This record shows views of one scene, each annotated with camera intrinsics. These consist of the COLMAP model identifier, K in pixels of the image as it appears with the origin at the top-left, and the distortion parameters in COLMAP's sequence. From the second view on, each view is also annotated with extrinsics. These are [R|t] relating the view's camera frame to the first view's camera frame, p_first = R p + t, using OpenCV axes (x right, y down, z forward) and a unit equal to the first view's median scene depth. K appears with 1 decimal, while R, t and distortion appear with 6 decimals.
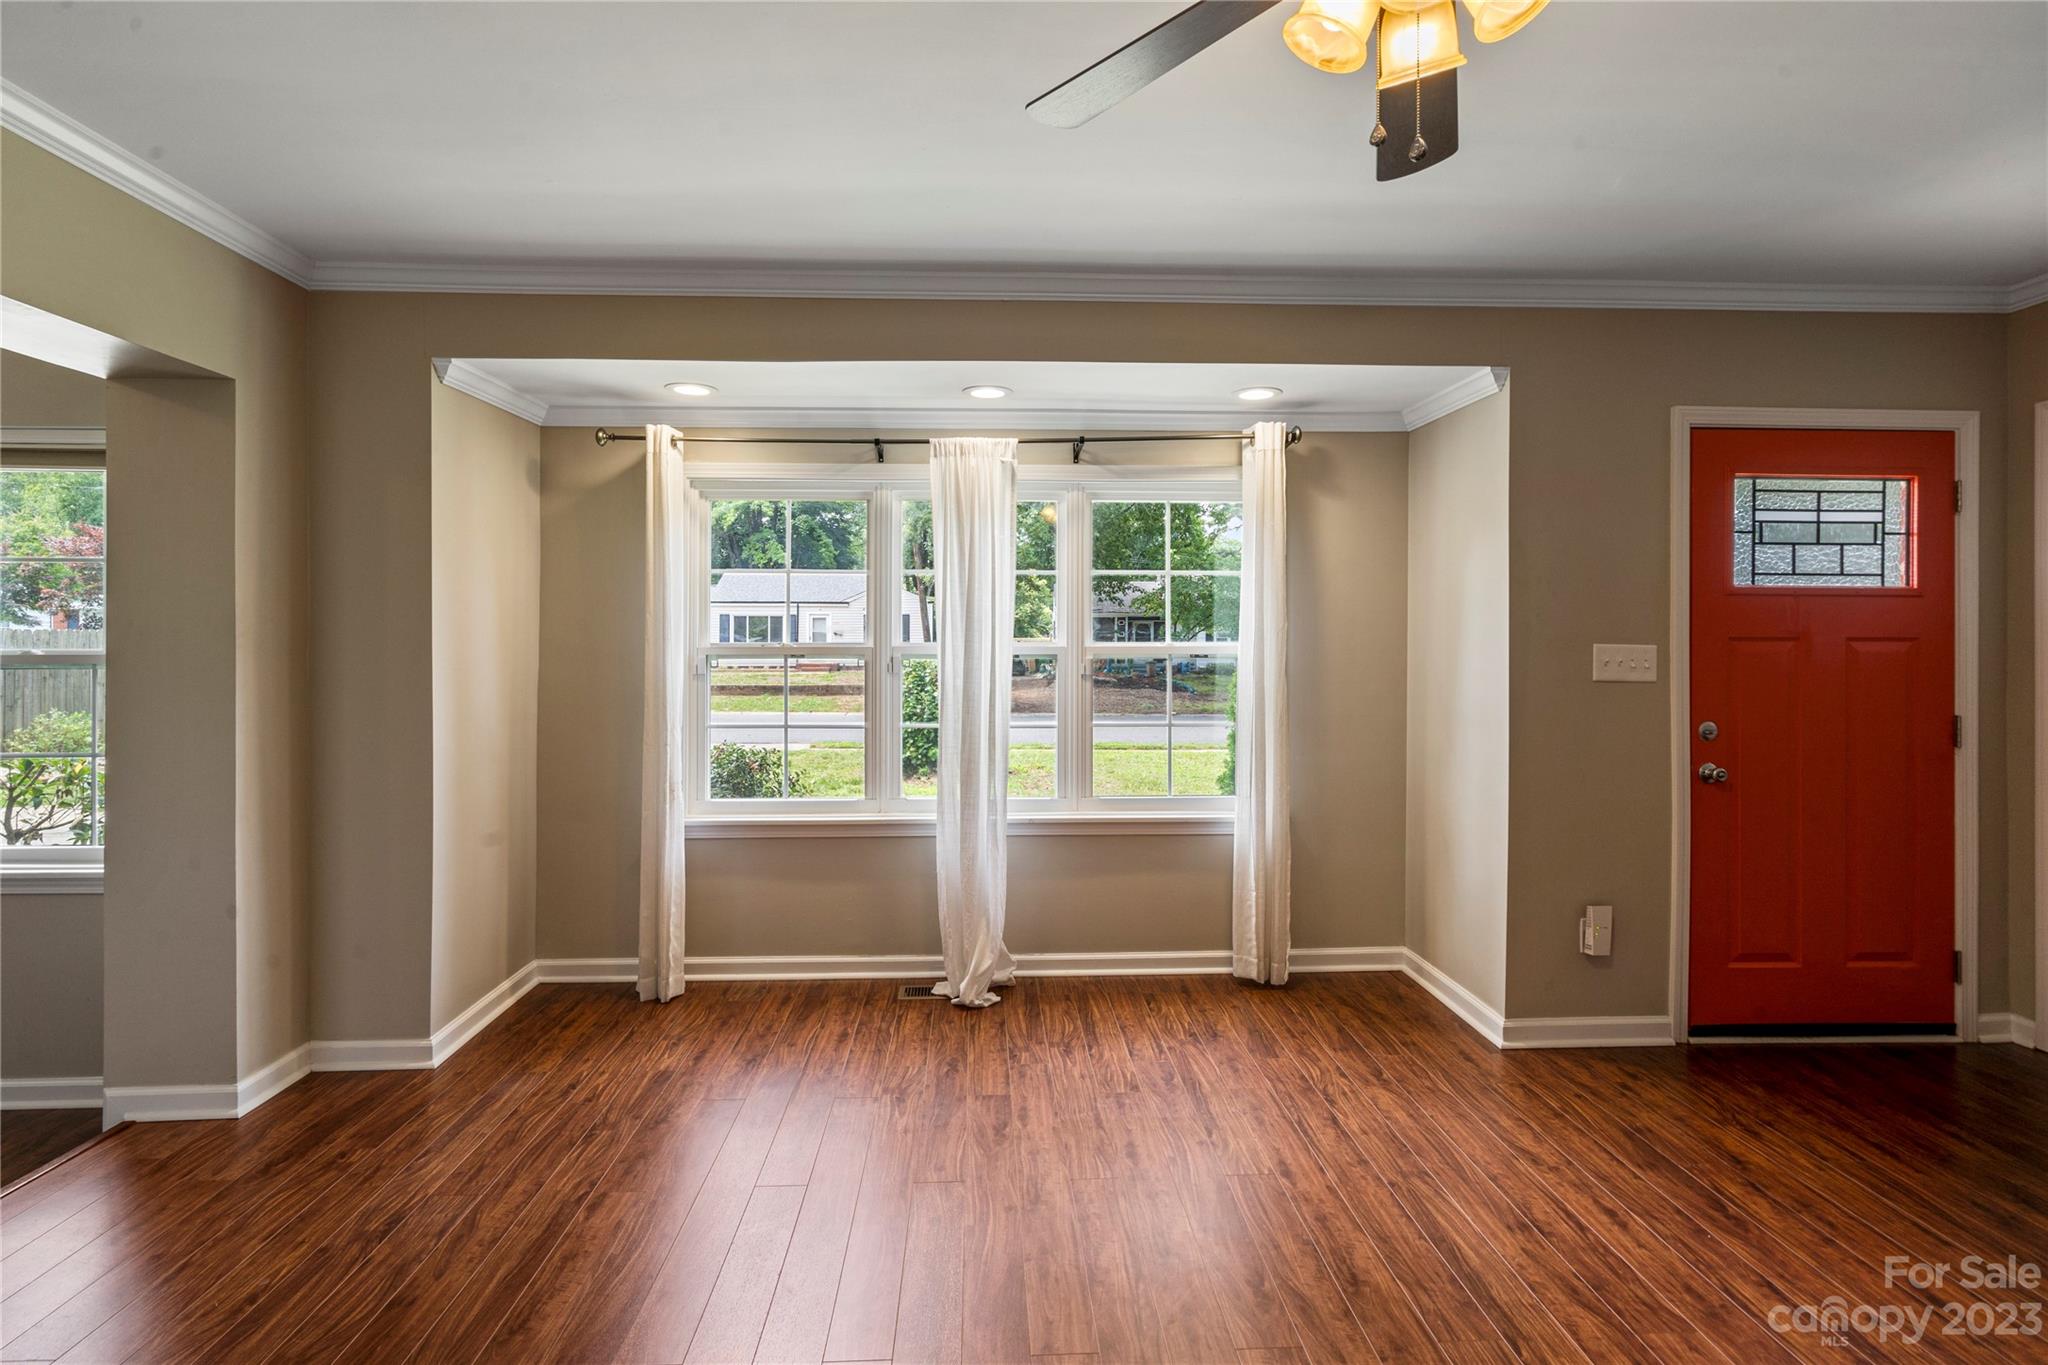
lens RADIAL K [[946.2, 0, 1013.4], [0, 946.2, 645.0], [0, 0, 1]] dist [-0.002329, 0.003353]
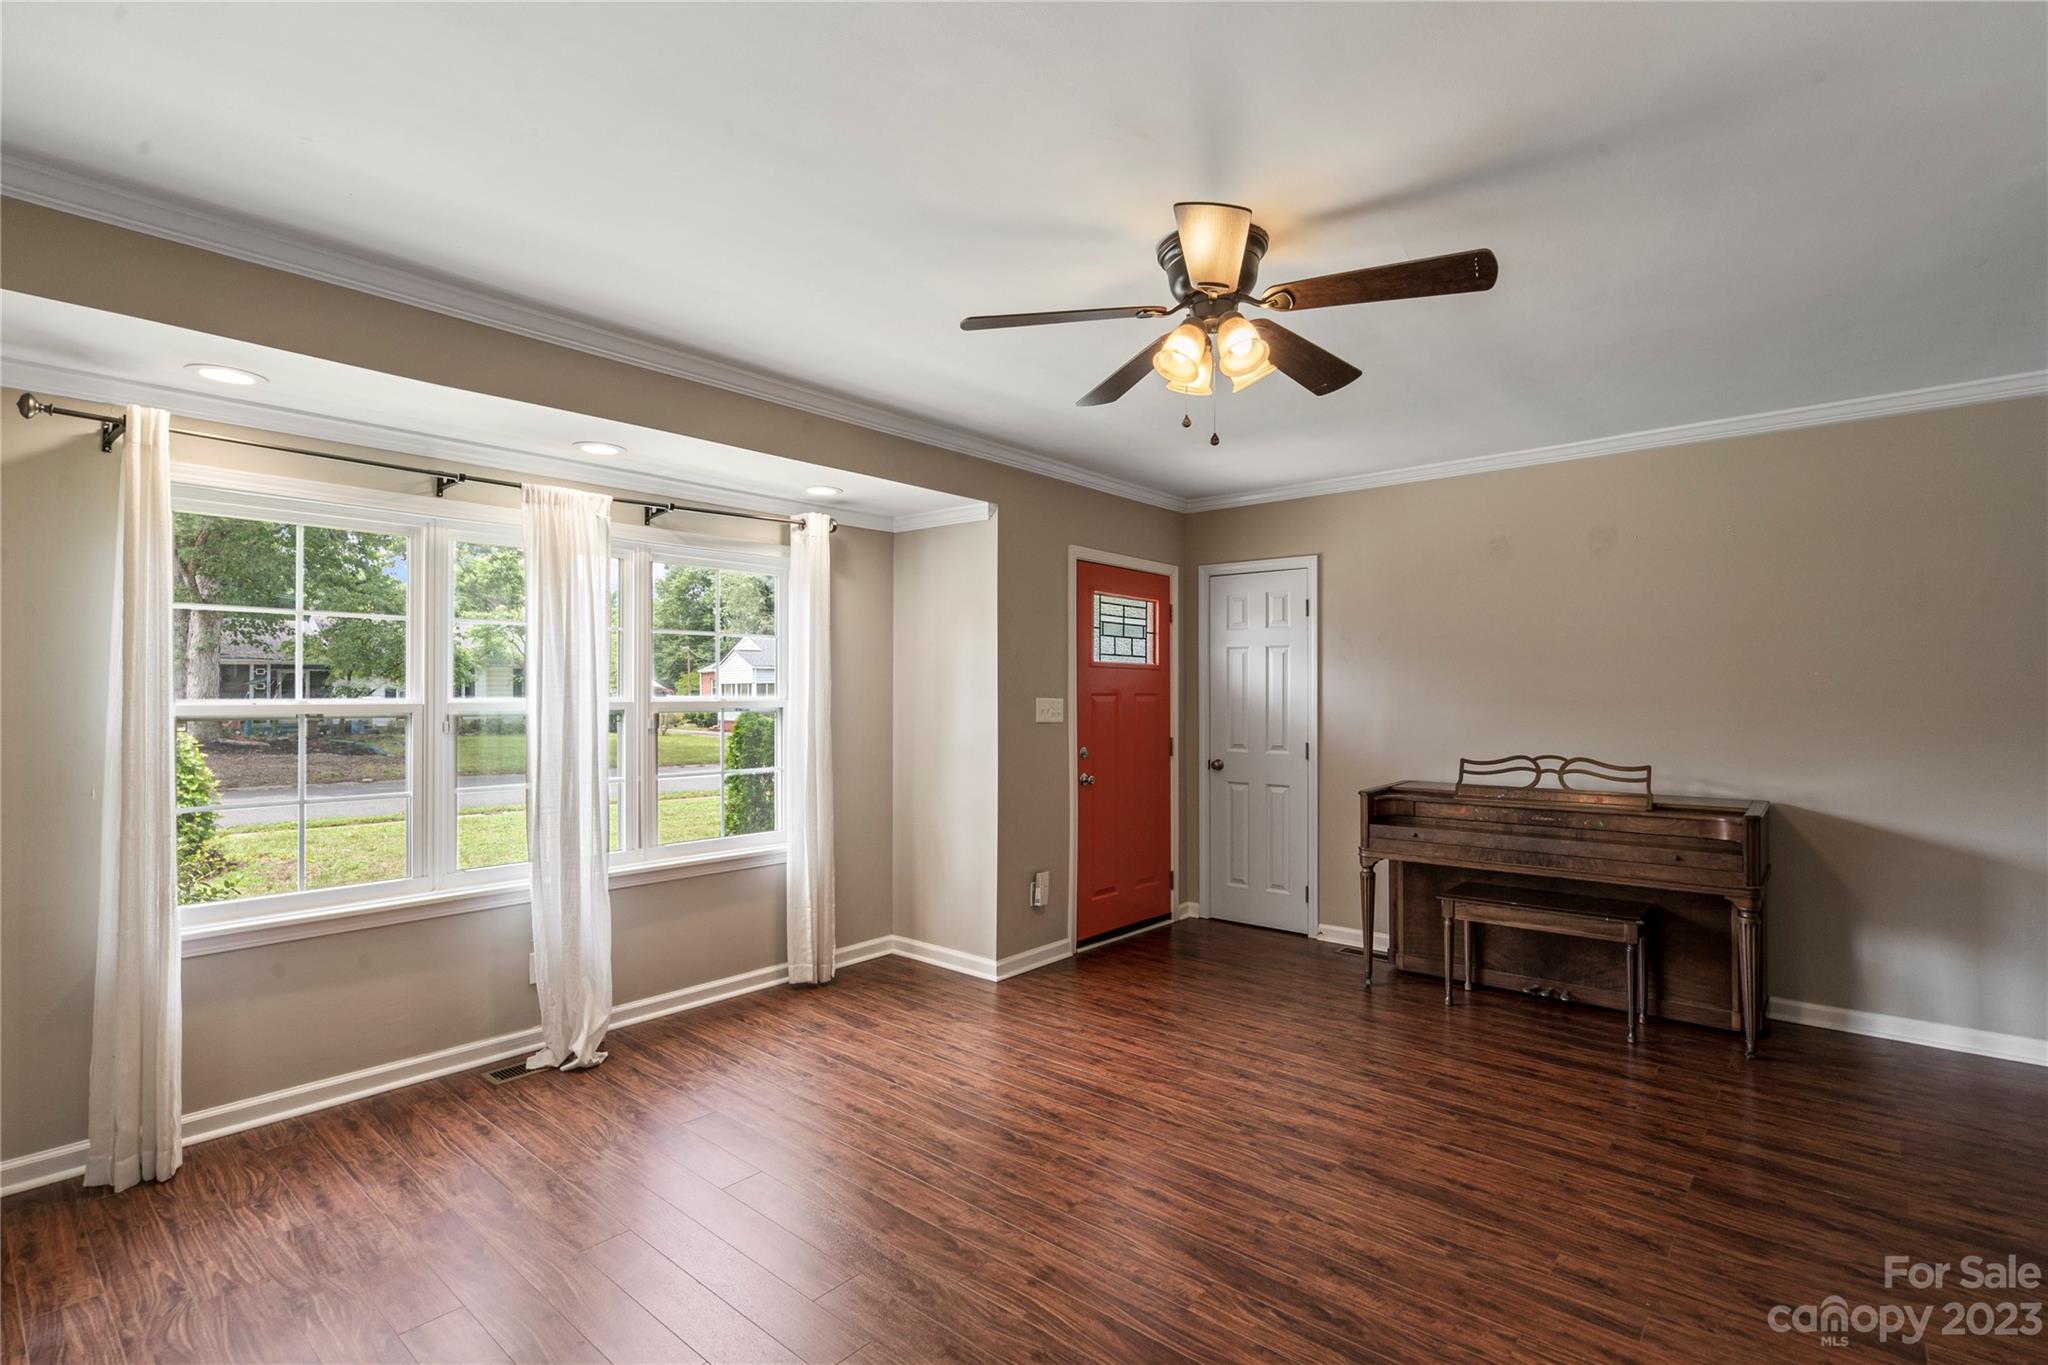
lens RADIAL K [[946.2, 0, 1009.2], [0, 946.2, 699.1], [0, 0, 1]] dist [-0.002329, 0.003353]
pose [[0.691241, -0.004248, 0.722612, -0.480319], [0.004045, 0.999990, 0.002010, -0.002379], [-0.722613, 0.001534, 0.691251, -0.002613]]
